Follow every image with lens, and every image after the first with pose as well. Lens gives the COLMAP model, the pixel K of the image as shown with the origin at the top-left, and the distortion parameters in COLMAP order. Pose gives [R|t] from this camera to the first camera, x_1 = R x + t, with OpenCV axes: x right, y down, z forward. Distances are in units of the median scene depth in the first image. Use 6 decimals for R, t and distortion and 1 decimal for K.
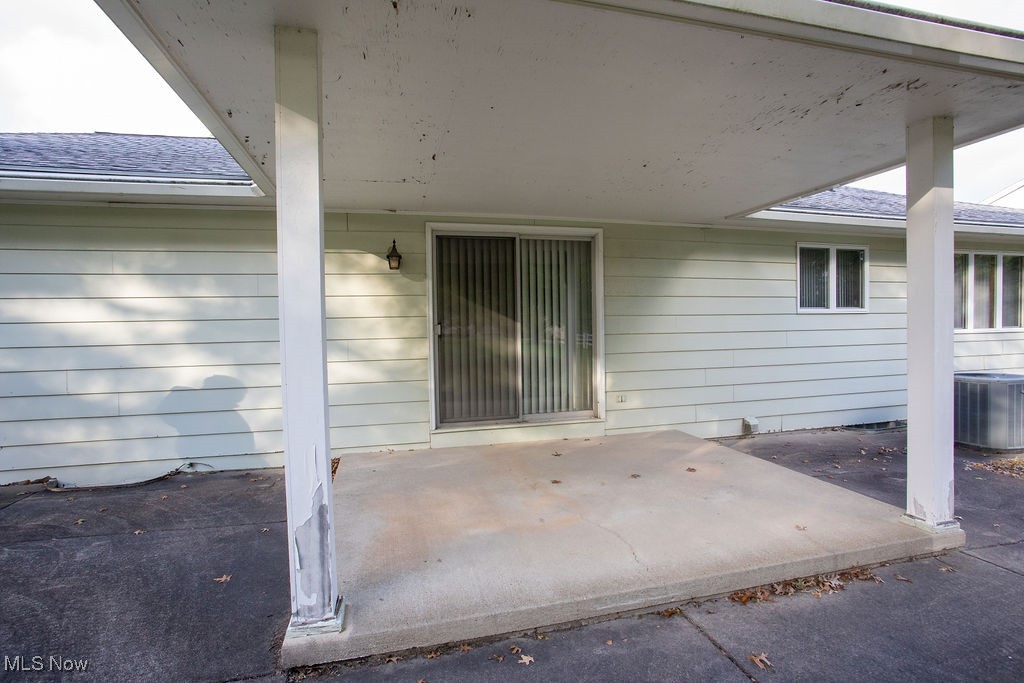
lens RADIAL K [[512.3, 0, 519.4], [0, 512.3, 342.6], [0, 0, 1]] dist [-0.085784, 0.035952]
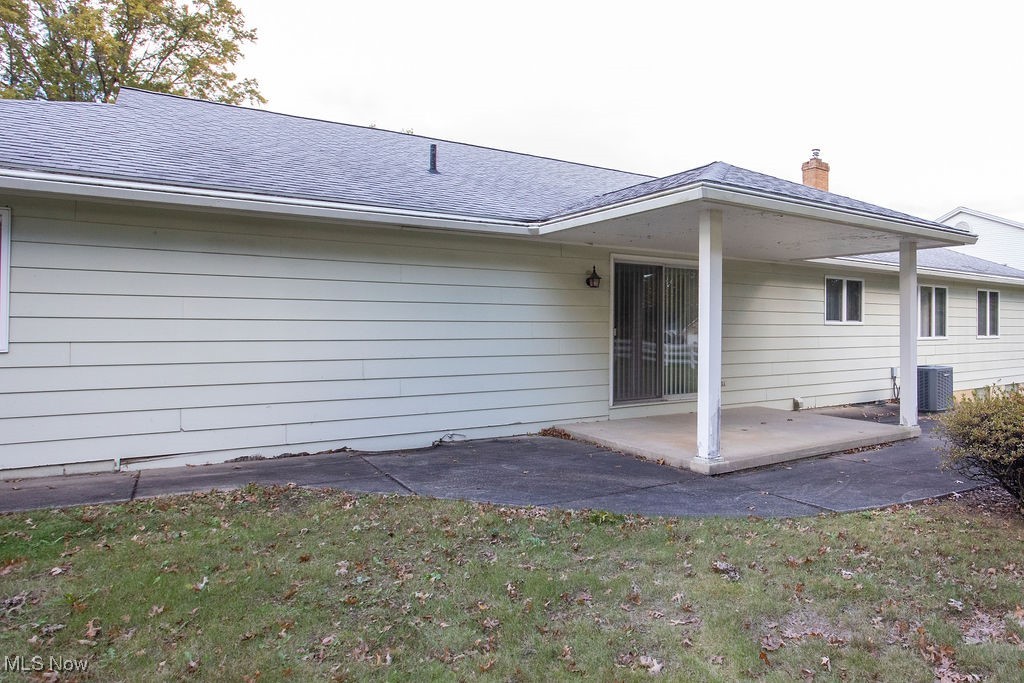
lens RADIAL K [[512.3, 0, 519.4], [0, 512.3, 342.6], [0, 0, 1]] dist [-0.085784, 0.035952]
pose [[0.983784, 0.013383, 0.178855, -0.556125], [-0.013487, 0.999909, -0.000634, 0.005162], [-0.178847, -0.001789, 0.983875, -0.245065]]
